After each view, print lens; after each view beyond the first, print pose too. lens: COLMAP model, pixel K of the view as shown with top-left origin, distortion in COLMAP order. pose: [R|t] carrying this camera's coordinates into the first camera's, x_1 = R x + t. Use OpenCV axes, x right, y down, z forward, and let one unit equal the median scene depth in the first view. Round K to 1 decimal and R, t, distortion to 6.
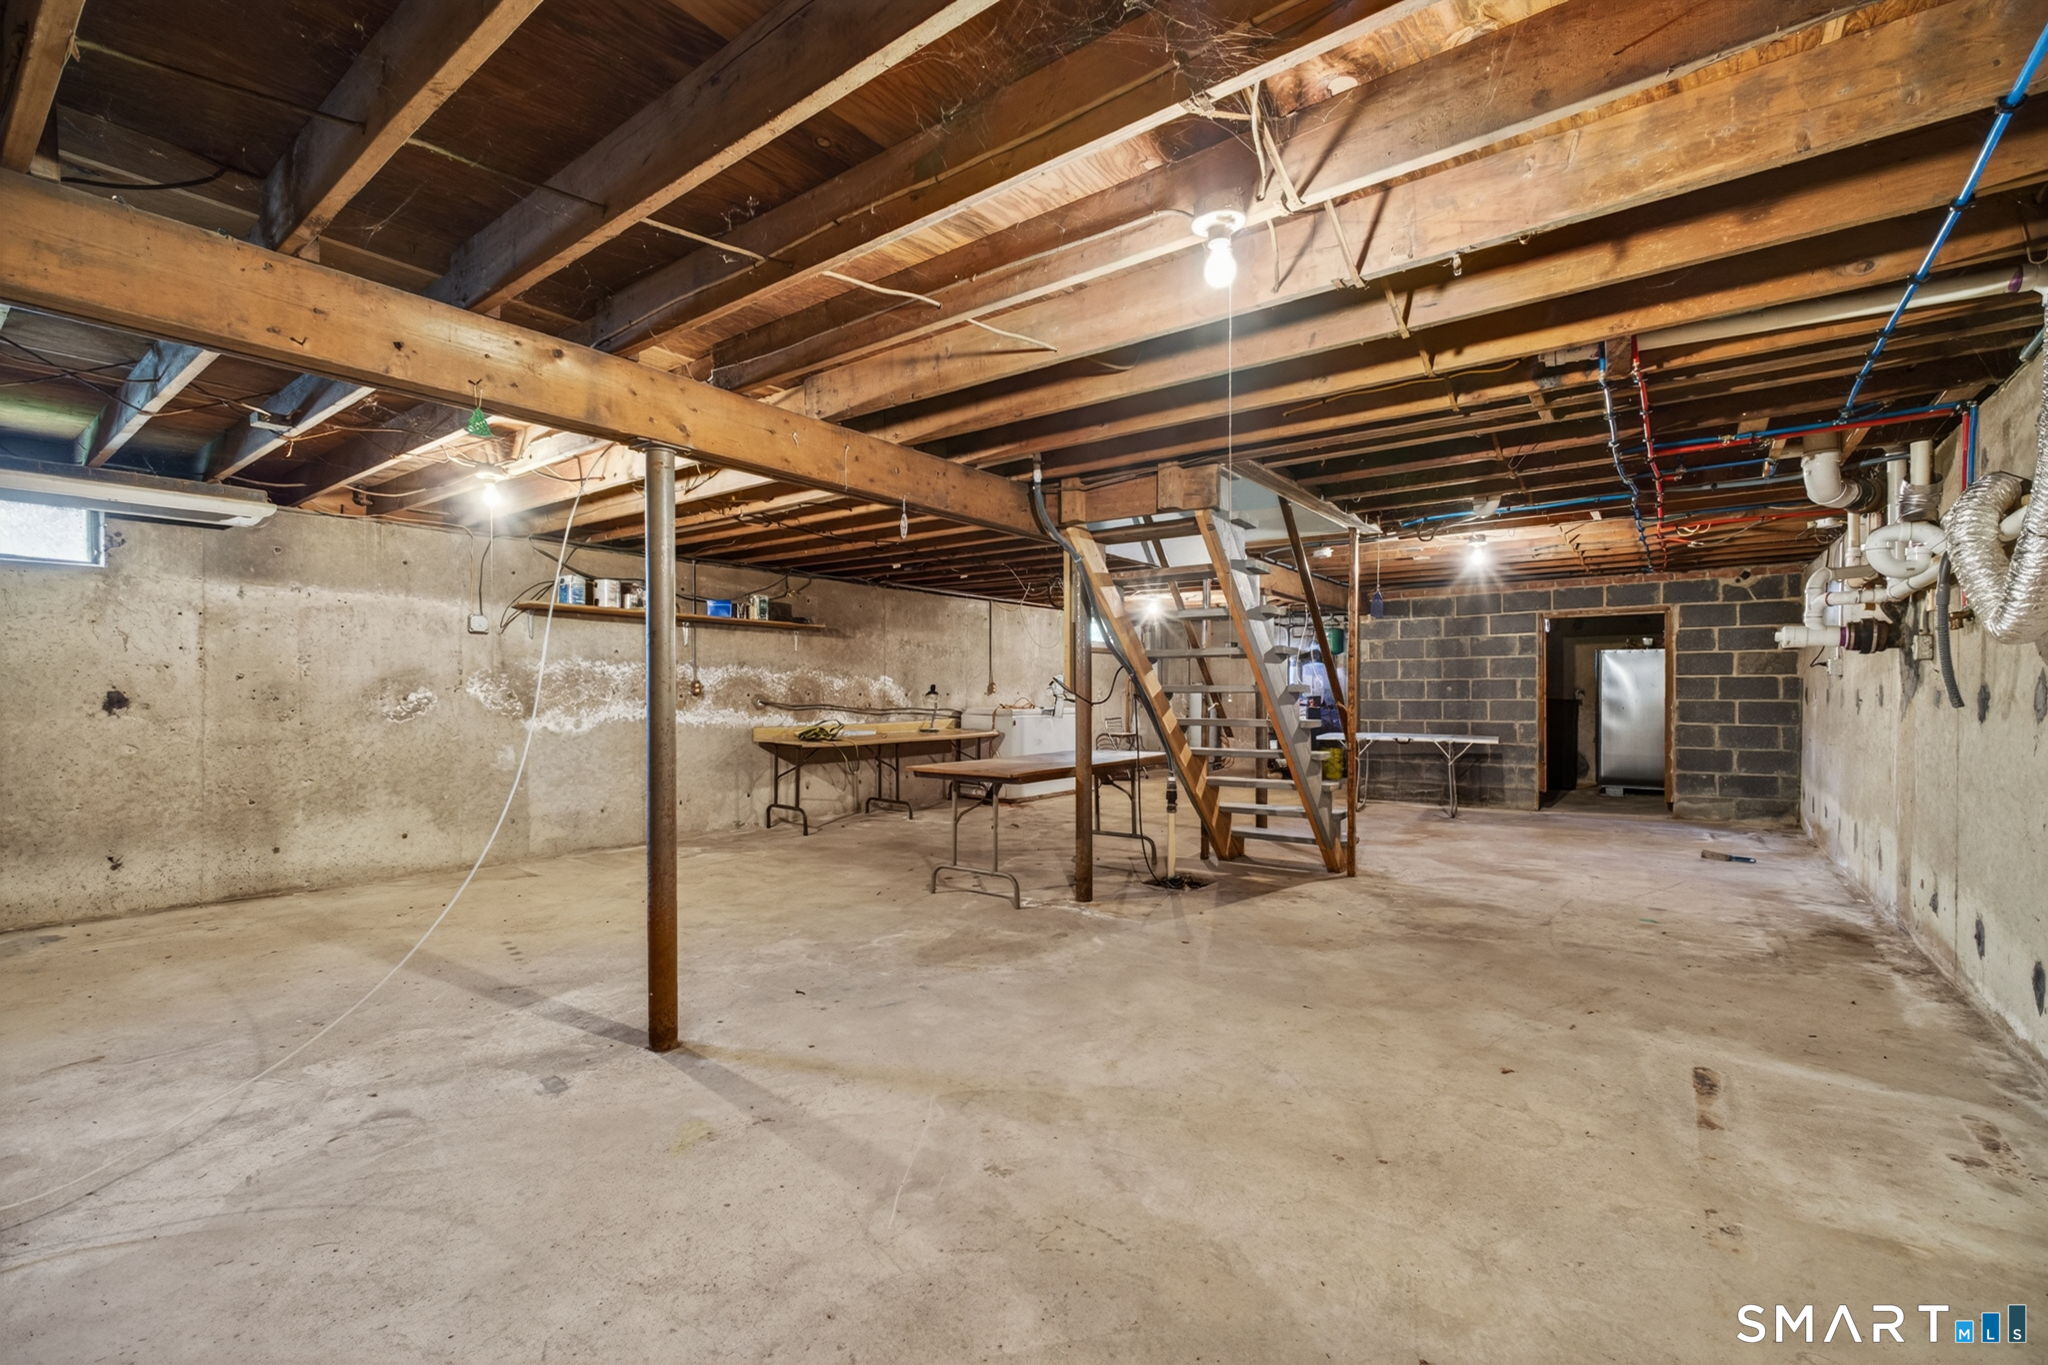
lens RADIAL K [[880.8, 0, 1018.9], [0, 880.8, 681.1], [0, 0, 1]] dist [-0.005199, 0.000284]
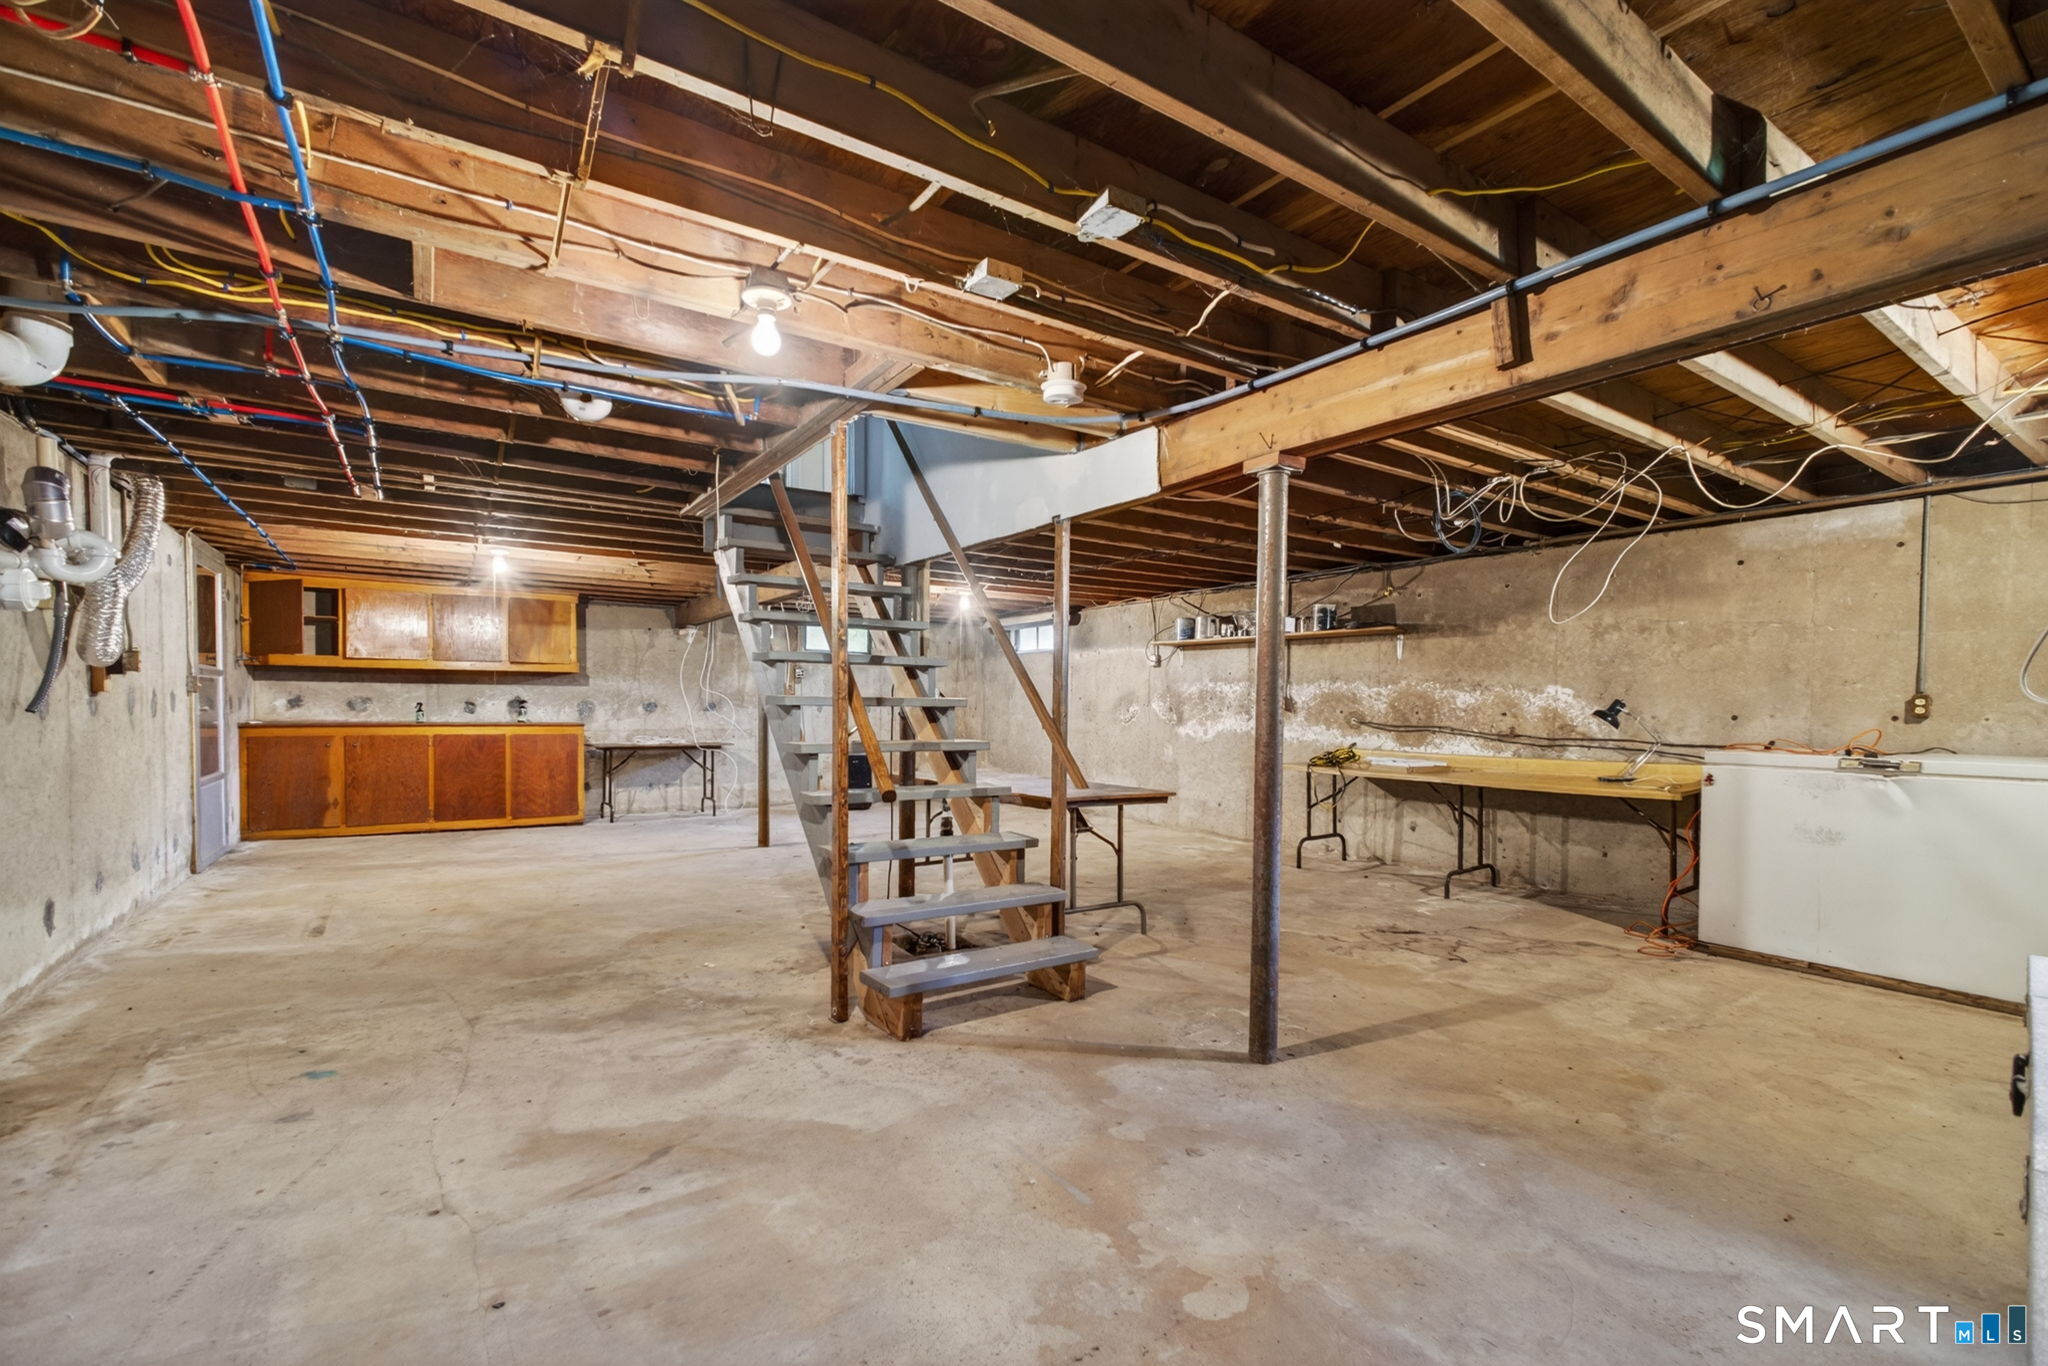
lens RADIAL K [[880.8, 0, 1018.9], [0, 880.8, 681.6], [0, 0, 1]] dist [-0.005199, 0.000284]
pose [[-0.330171, -0.027683, -0.943515, 1.131082], [0.001626, 0.999552, -0.029897, 0.018289], [0.943920, -0.011405, -0.329978, 1.650084]]
